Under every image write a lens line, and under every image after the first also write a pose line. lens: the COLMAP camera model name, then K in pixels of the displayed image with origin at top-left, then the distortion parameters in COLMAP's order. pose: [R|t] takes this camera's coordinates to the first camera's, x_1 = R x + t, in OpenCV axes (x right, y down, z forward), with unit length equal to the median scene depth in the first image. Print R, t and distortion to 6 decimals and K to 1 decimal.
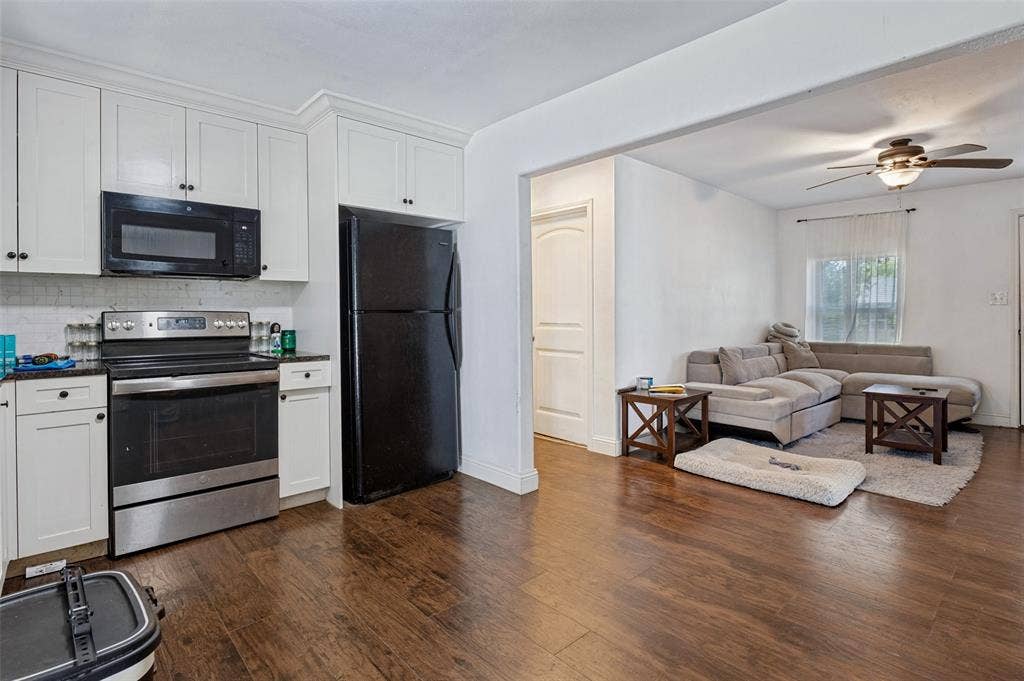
lens RADIAL K [[497.9, 0, 517.0], [0, 497.9, 319.8], [0, 0, 1]] dist [-0.013737, 0.000135]
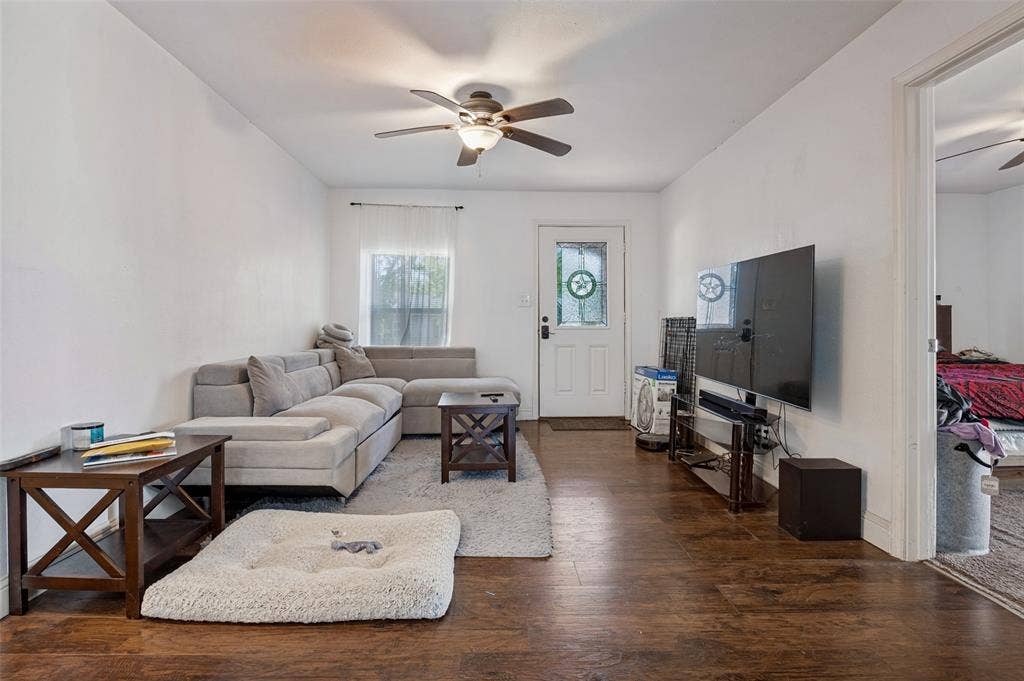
lens RADIAL K [[489.0, 0, 502.7], [0, 489.0, 328.4], [0, 0, 1]] dist [-0.018052, 0.003083]
pose [[0.660968, 0.002786, 0.750409, 0.161560], [0.000866, 0.999990, -0.004475, 0.023067], [-0.750414, 0.003608, 0.660958, 0.360078]]
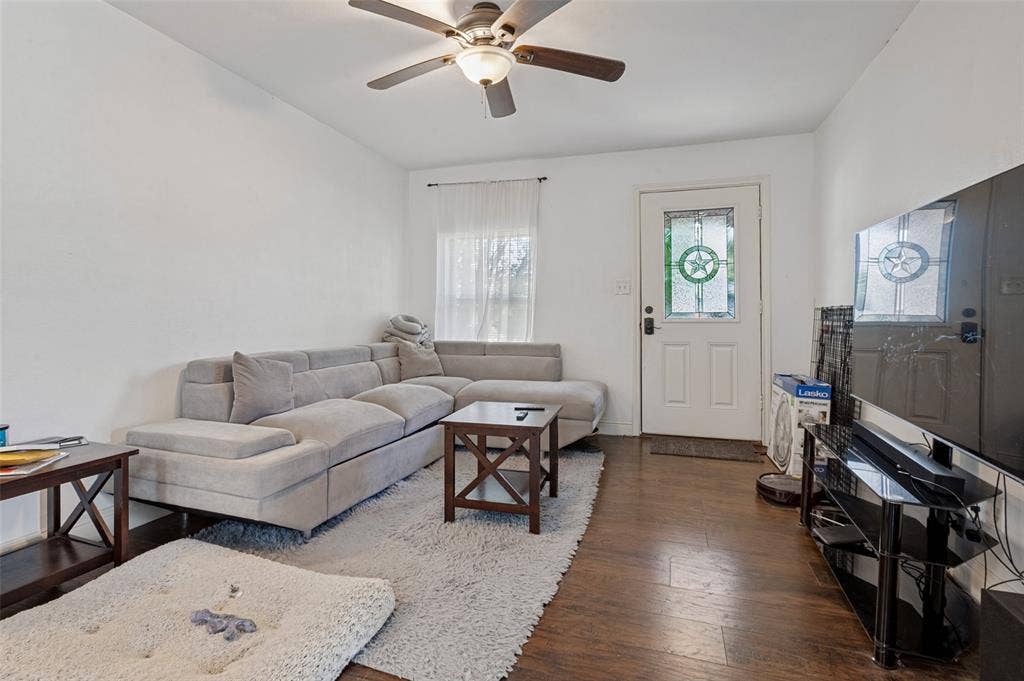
lens RADIAL K [[489.0, 0, 503.6], [0, 489.0, 313.4], [0, 0, 1]] dist [-0.018052, 0.003083]
pose [[0.875240, 0.011553, 0.483552, 0.417206], [-0.003686, 0.999845, -0.017216, 0.020069], [-0.483676, 0.013286, 0.875147, 0.381840]]
